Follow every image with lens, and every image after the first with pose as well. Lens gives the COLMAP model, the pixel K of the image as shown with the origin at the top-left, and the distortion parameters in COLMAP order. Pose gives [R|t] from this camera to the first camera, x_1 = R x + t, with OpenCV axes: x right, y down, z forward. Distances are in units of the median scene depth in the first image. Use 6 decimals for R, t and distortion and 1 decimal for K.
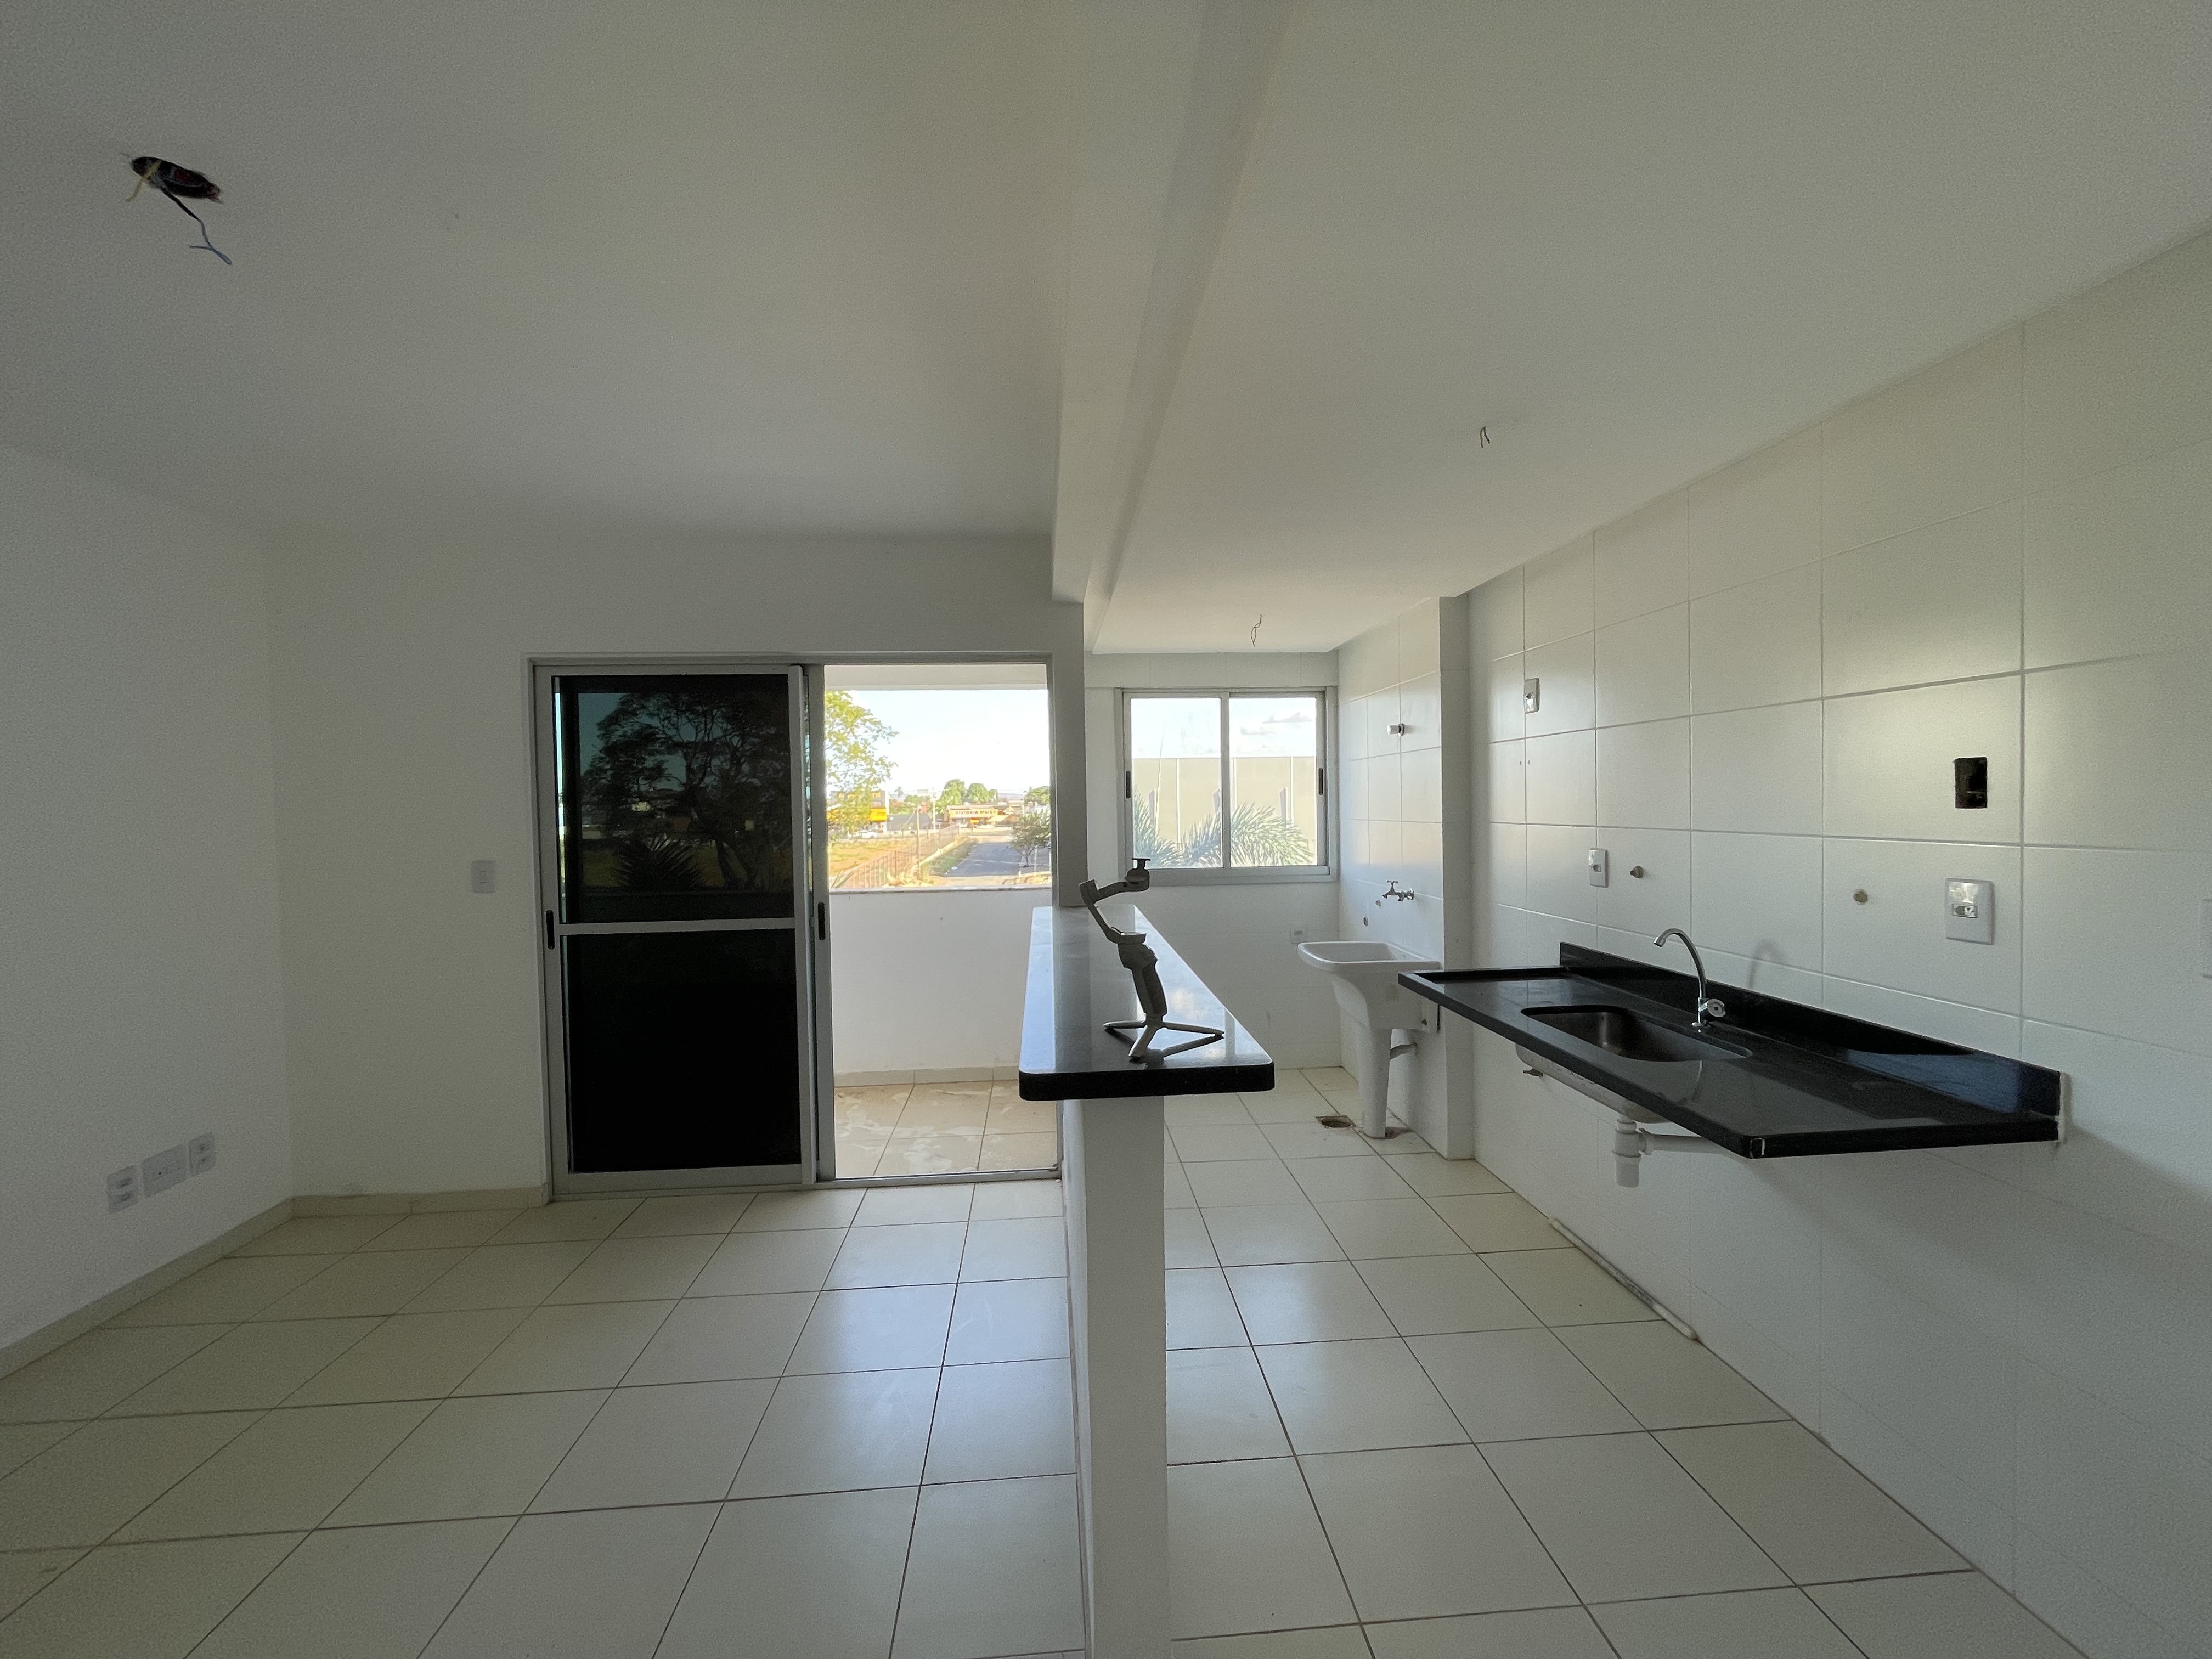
lens RADIAL K [[895.8, 0, 1112.3], [0, 895.8, 827.2], [0, 0, 1]] dist [-0.000447, 0.000368]
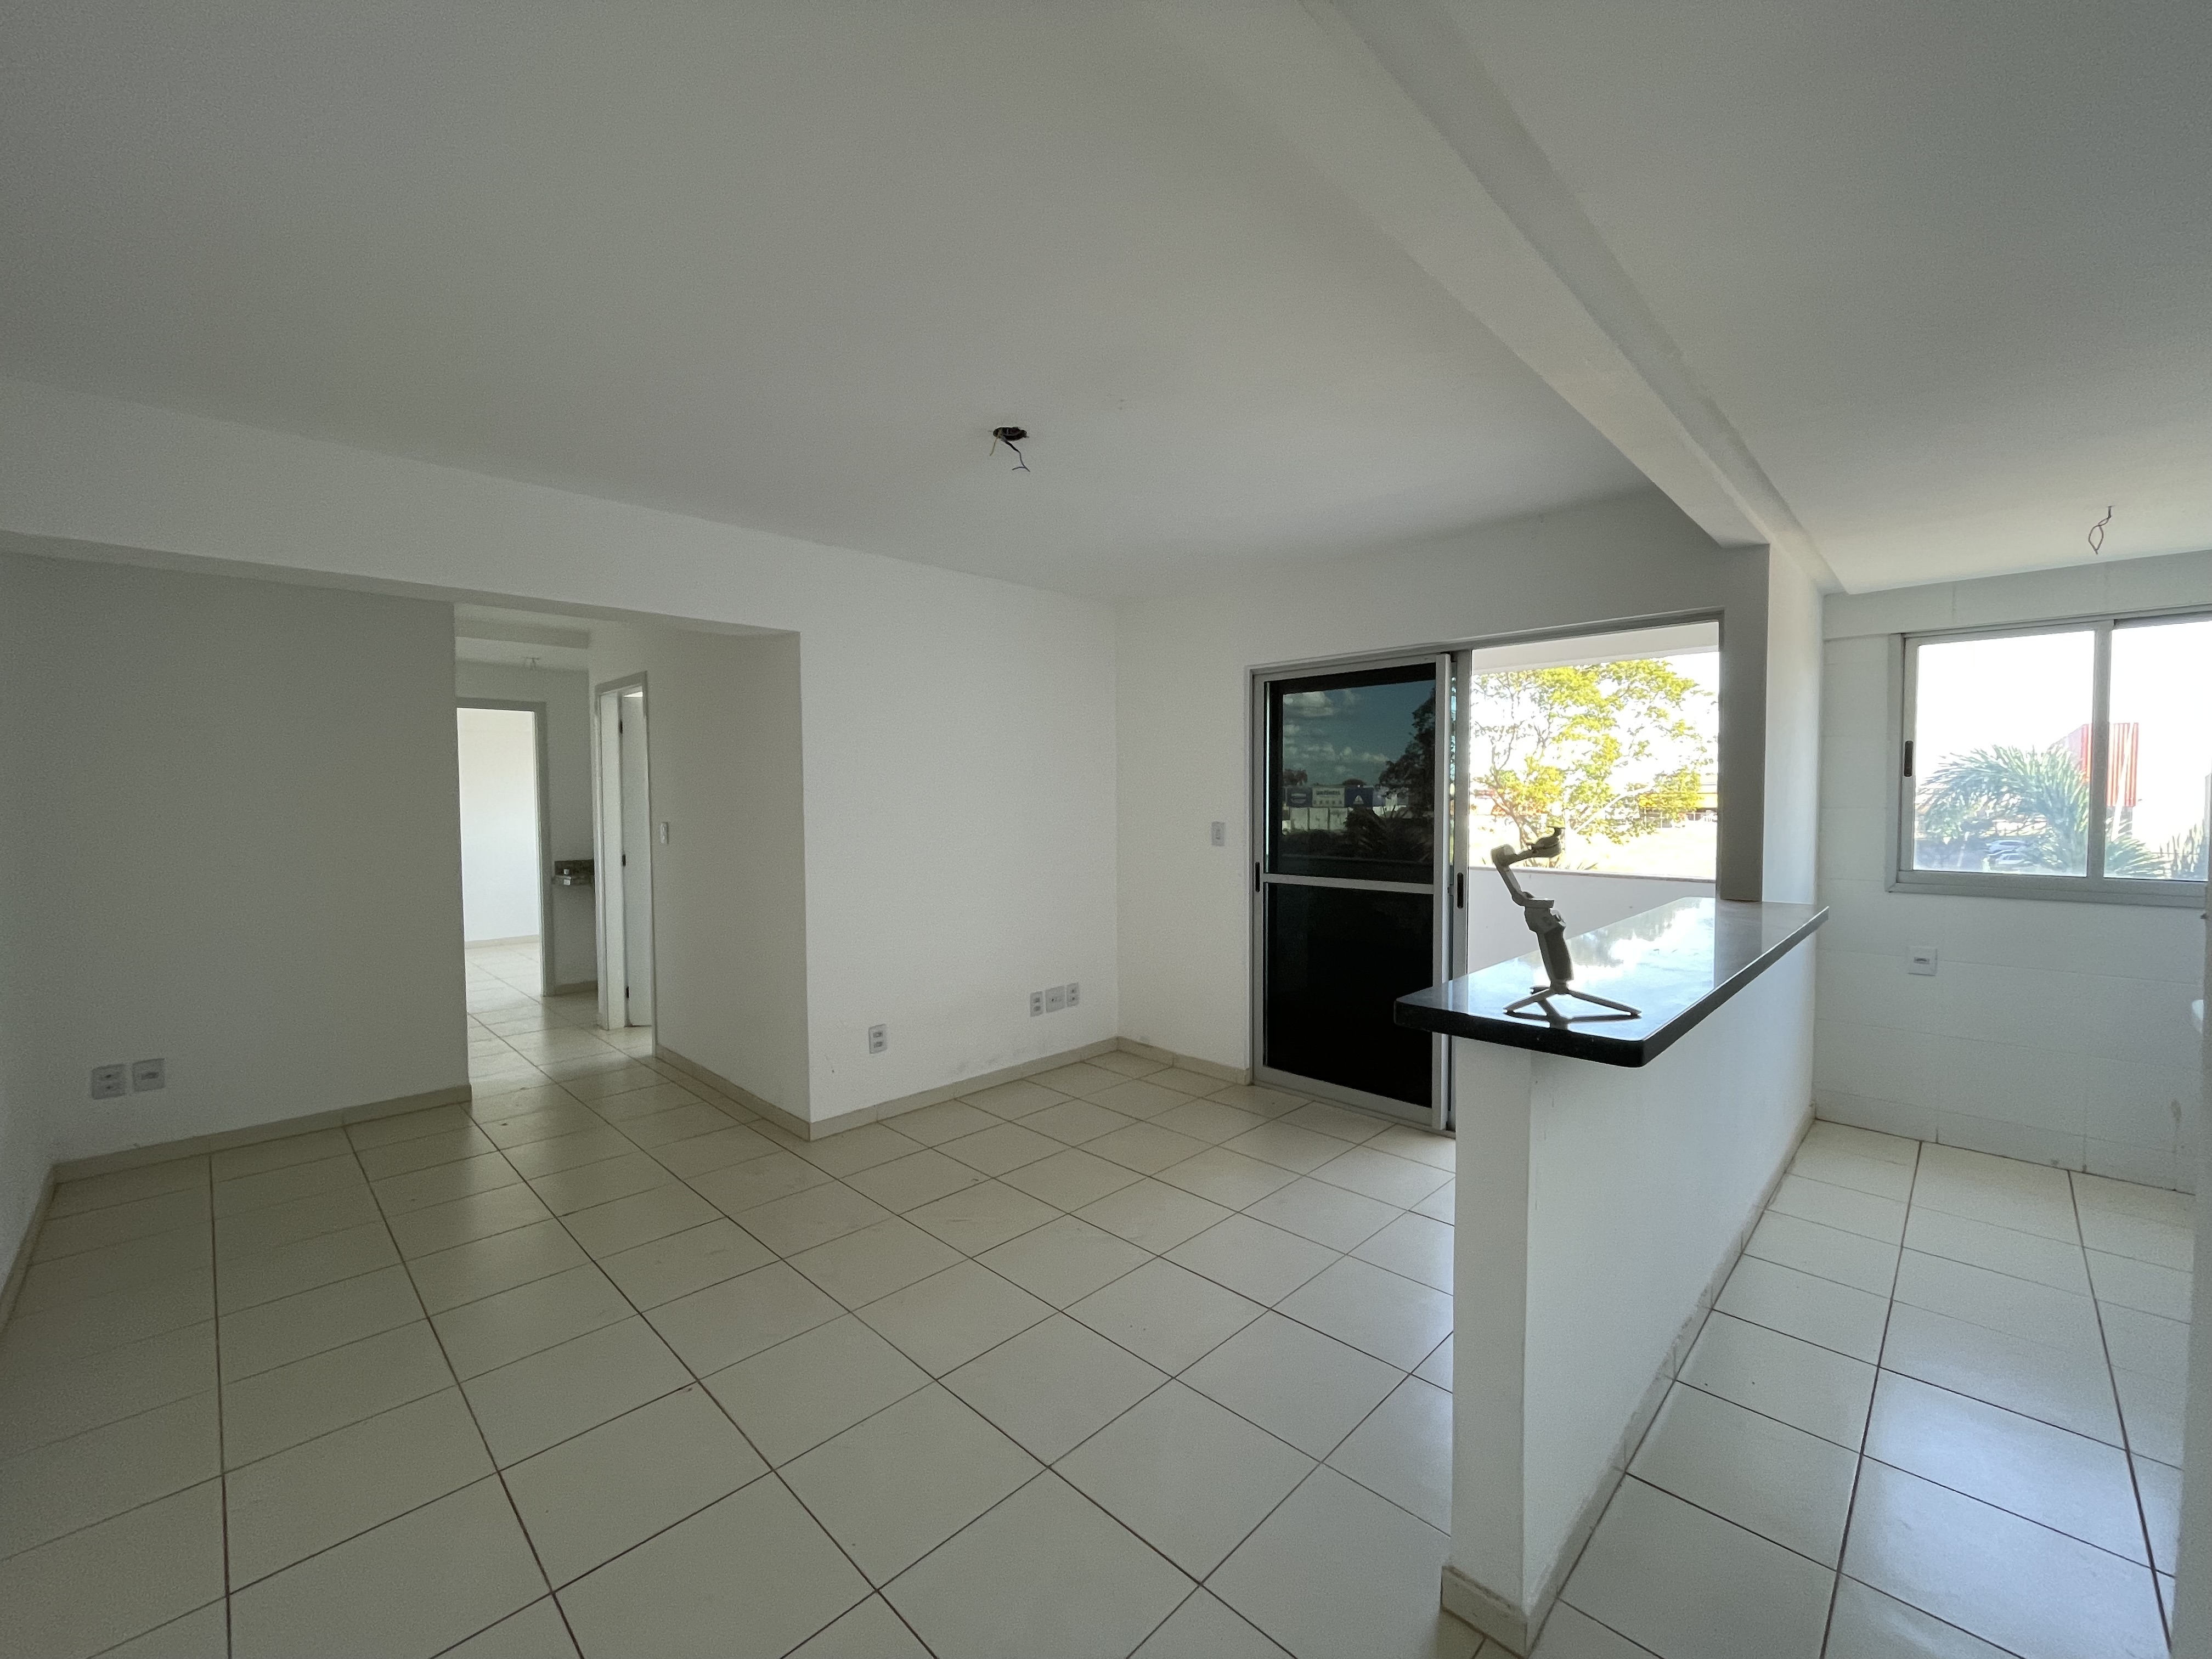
lens RADIAL K [[895.8, 0, 1112.3], [0, 895.8, 827.2], [0, 0, 1]] dist [-0.000447, 0.000368]
pose [[0.664078, 0.040066, -0.746589, 0.189718], [-0.026104, 0.999197, 0.030403, 0.007166], [0.747208, -0.000701, 0.664590, -0.022970]]
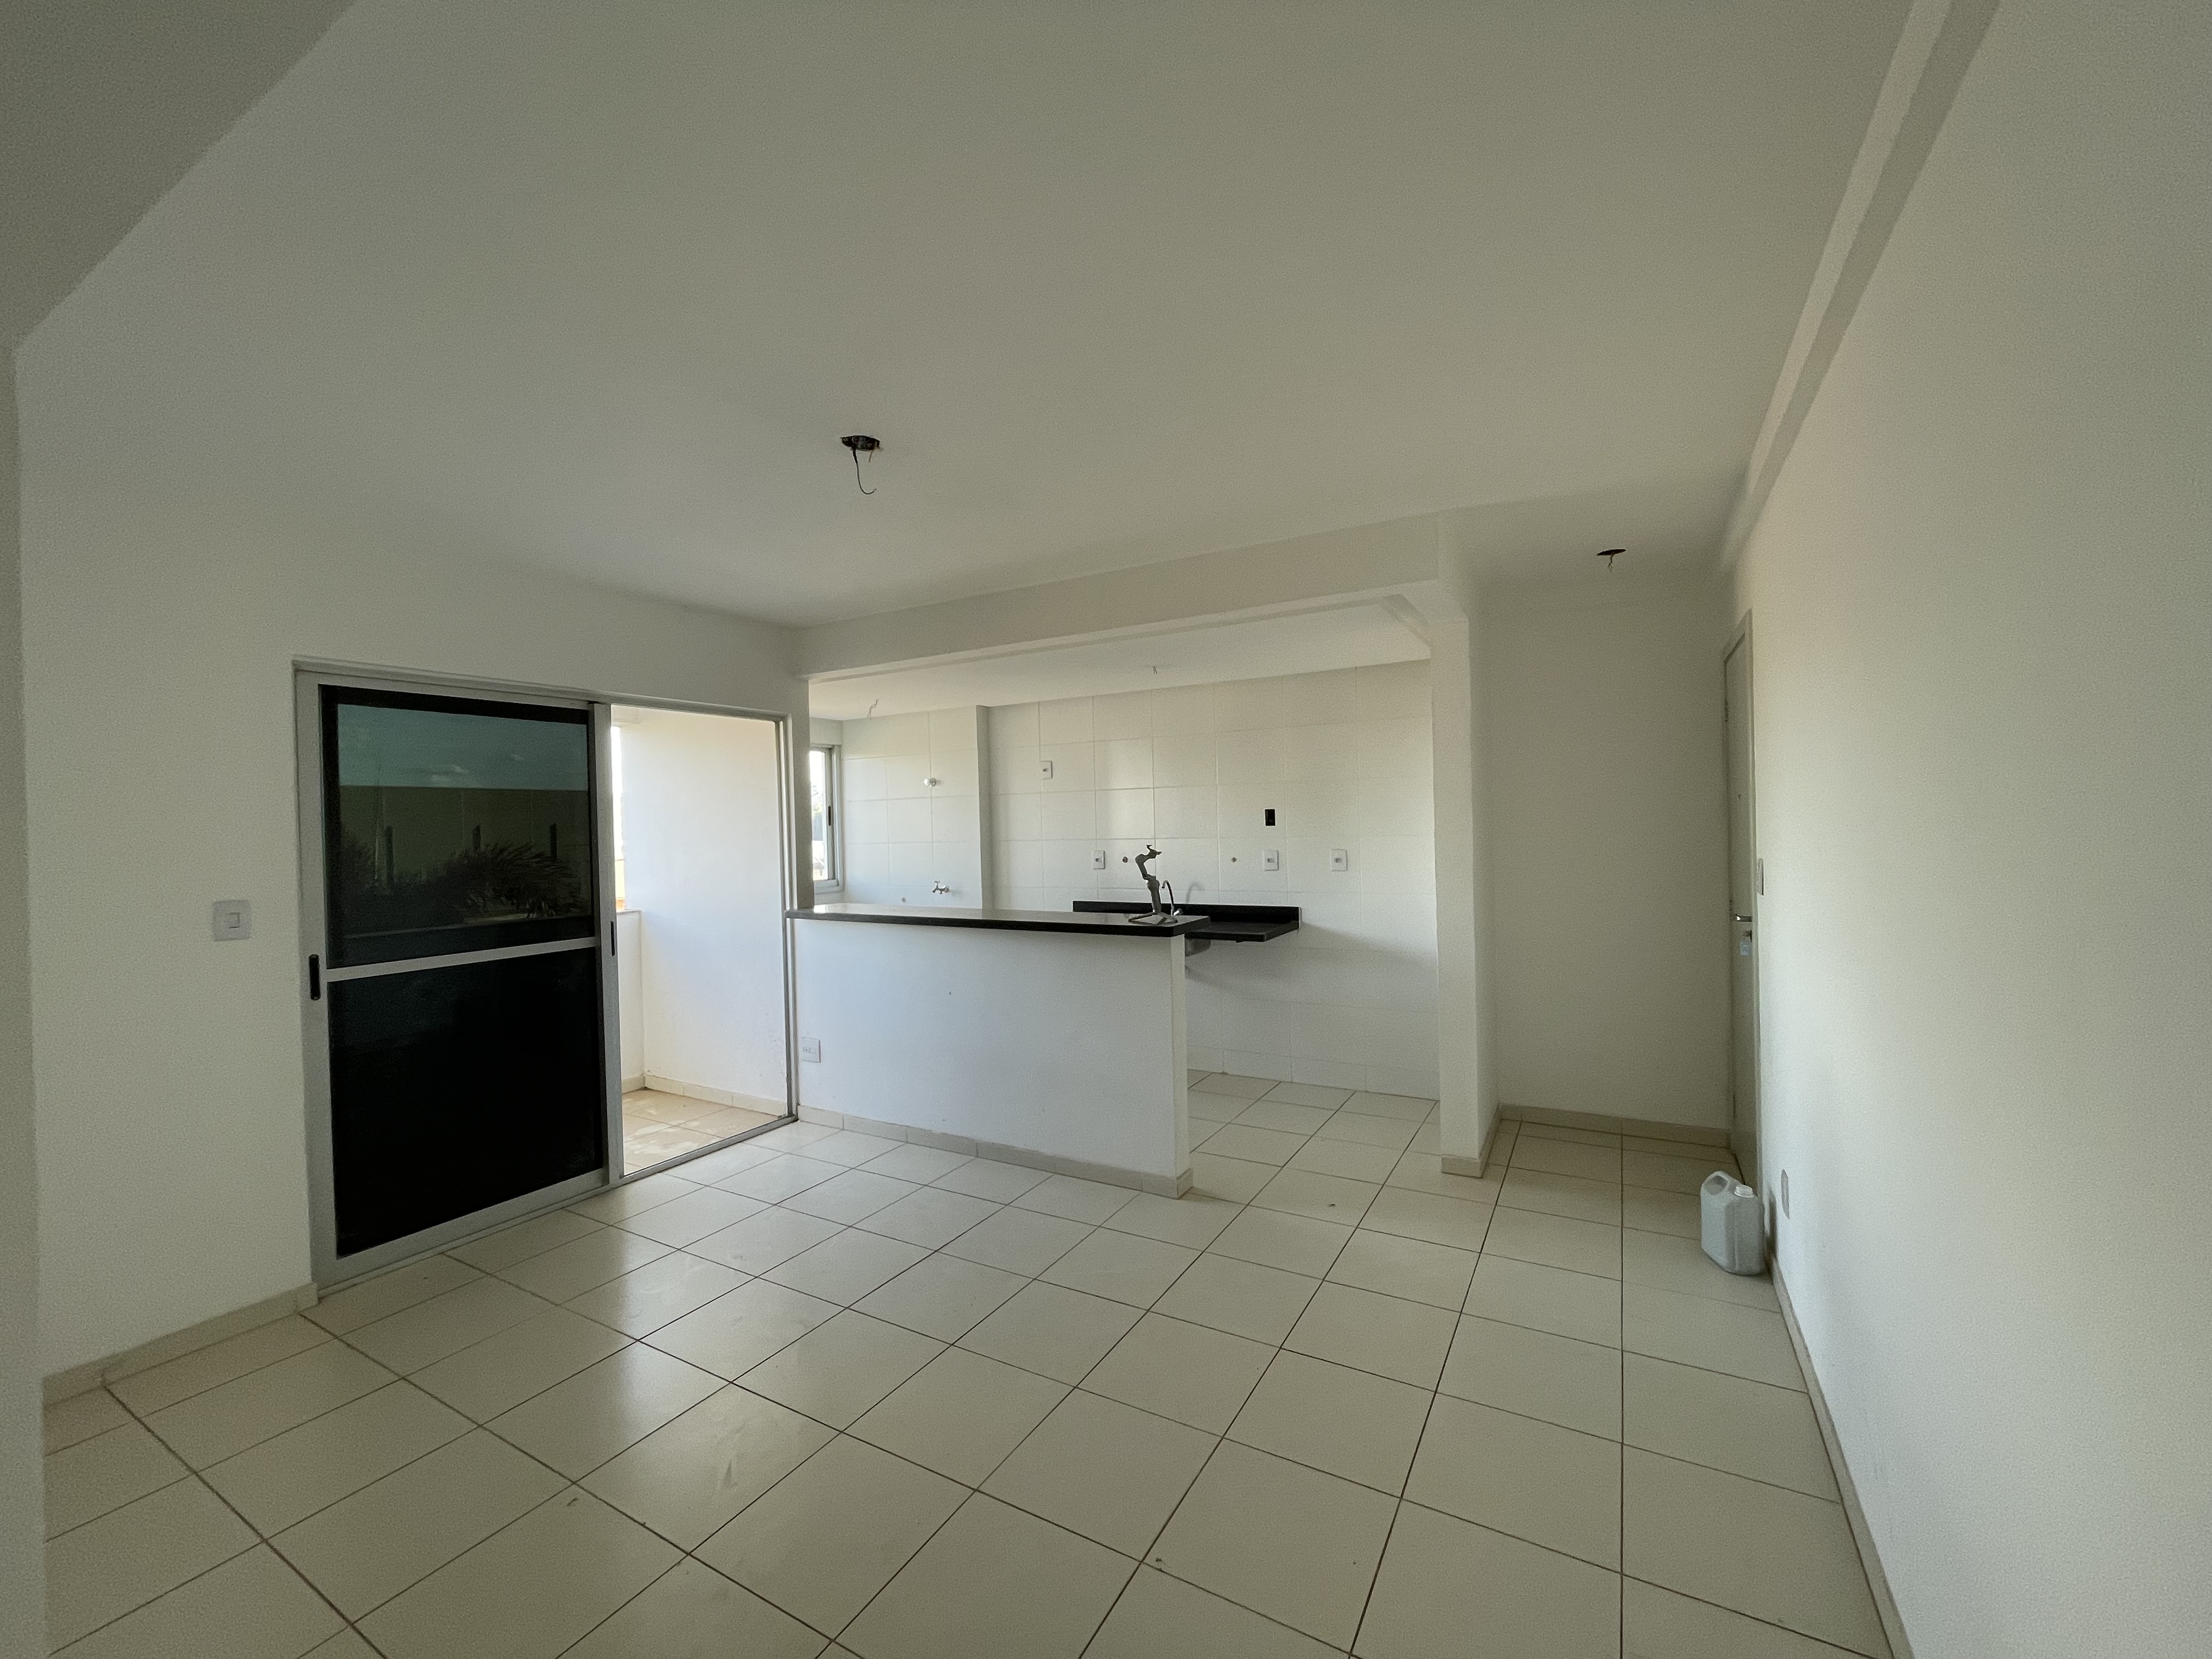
lens RADIAL K [[895.8, 0, 1112.3], [0, 895.8, 827.2], [0, 0, 1]] dist [-0.000447, 0.000368]
pose [[0.554768, 0.001008, 0.832005, -0.857019], [0.035359, 0.999067, -0.024787, 0.017832], [-0.831254, 0.043170, 0.554215, -0.107572]]
